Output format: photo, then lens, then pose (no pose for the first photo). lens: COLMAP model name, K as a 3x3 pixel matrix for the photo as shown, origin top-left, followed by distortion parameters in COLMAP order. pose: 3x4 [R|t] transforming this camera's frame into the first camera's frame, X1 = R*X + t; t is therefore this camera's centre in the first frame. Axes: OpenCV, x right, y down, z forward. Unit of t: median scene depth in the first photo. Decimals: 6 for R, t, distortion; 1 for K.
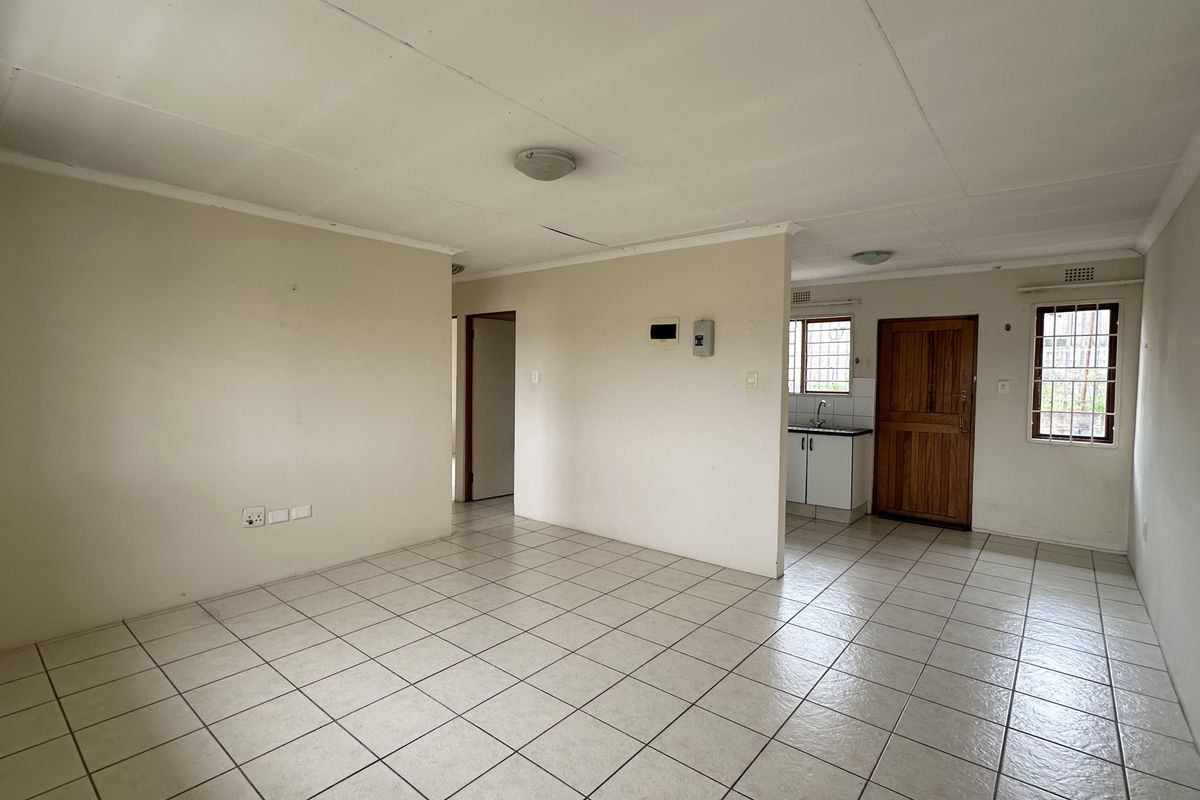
lens RADIAL K [[563.0, 0, 599.7], [0, 563.0, 401.7], [0, 0, 1]] dist [-0.023759, -0.001040]
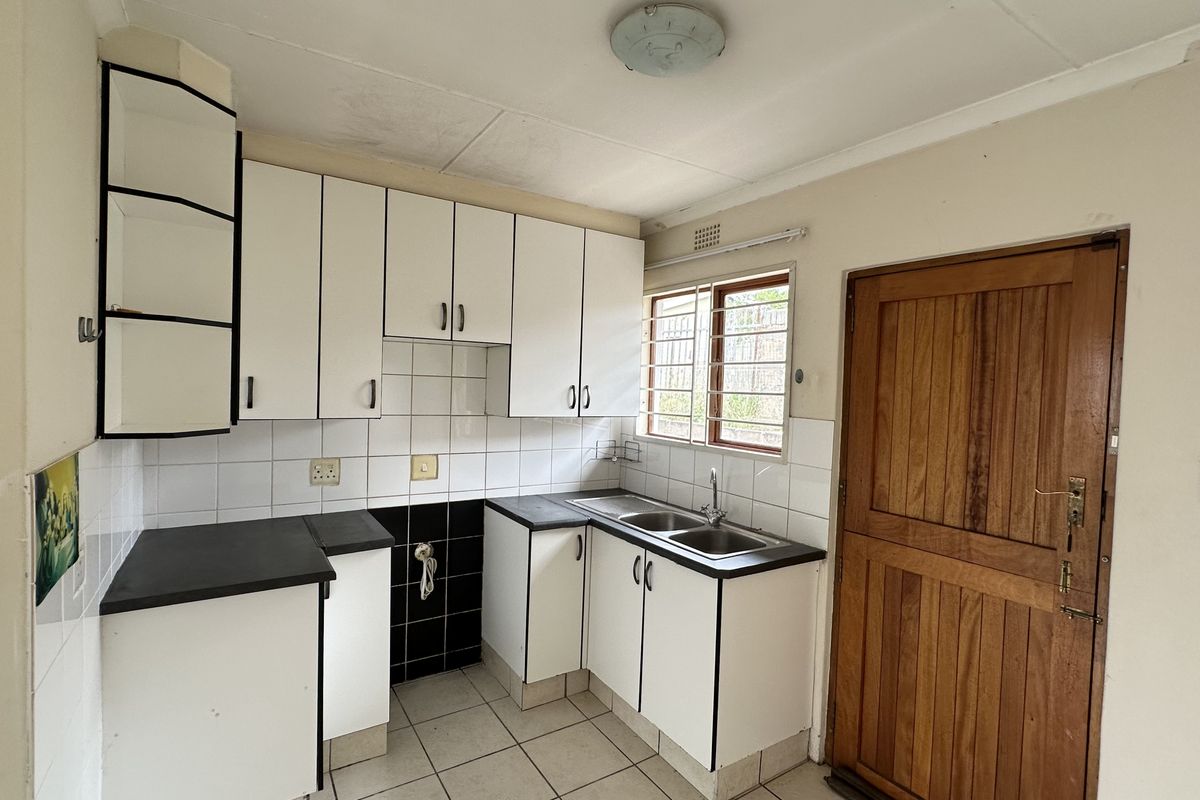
lens RADIAL K [[563.0, 0, 599.2], [0, 563.0, 399.0], [0, 0, 1]] dist [-0.023759, -0.001040]
pose [[0.954400, 0.027663, -0.297245, 0.454517], [-0.034734, 0.999225, -0.018531, -0.045116], [0.296502, 0.028011, 0.954621, 0.581022]]
